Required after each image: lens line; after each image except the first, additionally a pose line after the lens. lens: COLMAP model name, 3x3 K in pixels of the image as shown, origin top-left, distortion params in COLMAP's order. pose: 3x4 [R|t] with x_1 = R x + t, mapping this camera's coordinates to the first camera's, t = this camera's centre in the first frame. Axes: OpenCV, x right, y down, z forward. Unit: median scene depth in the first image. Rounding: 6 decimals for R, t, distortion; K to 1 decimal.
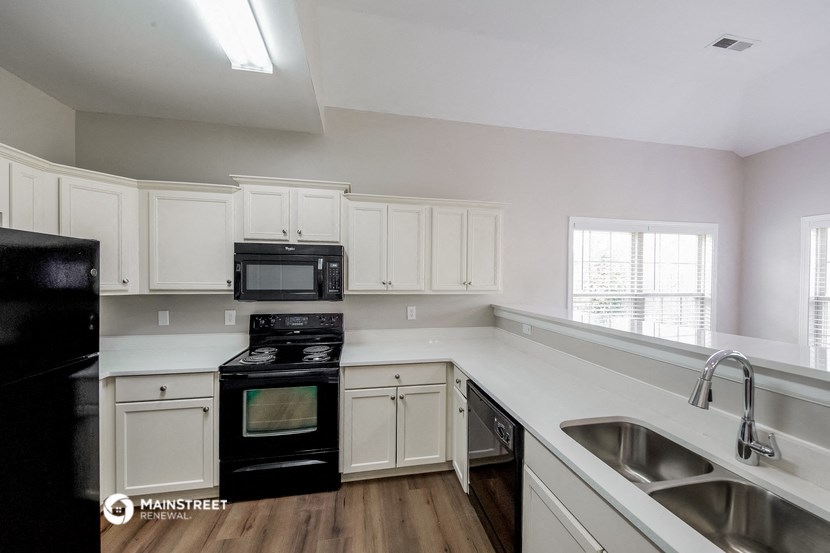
lens RADIAL K [[321.9, 0, 415.0], [0, 321.9, 276.5], [0, 0, 1]] dist [-0.000476, -0.000089]
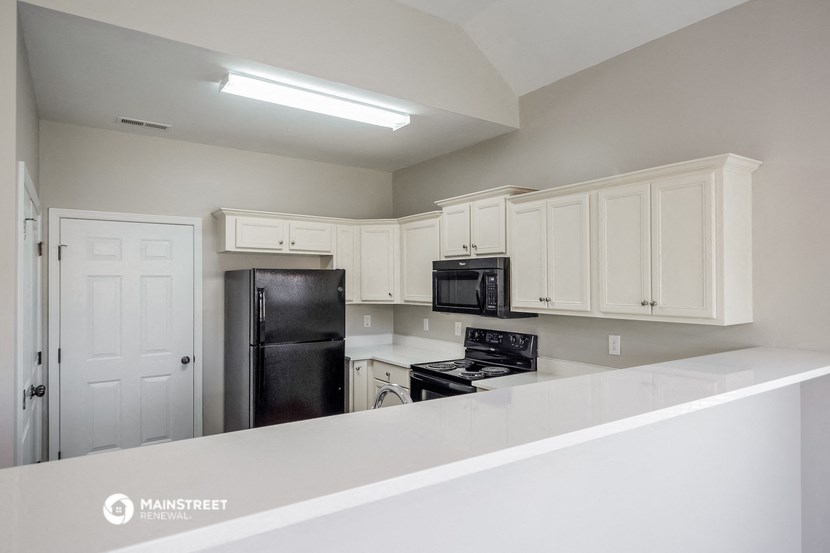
lens RADIAL K [[485.7, 0, 415.0], [0, 485.7, 276.5], [0, 0, 1]] dist [-0.002378, -0.000567]
pose [[0.395825, -0.023440, -0.918027, 0.938608], [-0.003665, 0.999626, -0.027104, -0.003244], [0.918319, 0.014093, 0.395591, 0.246210]]
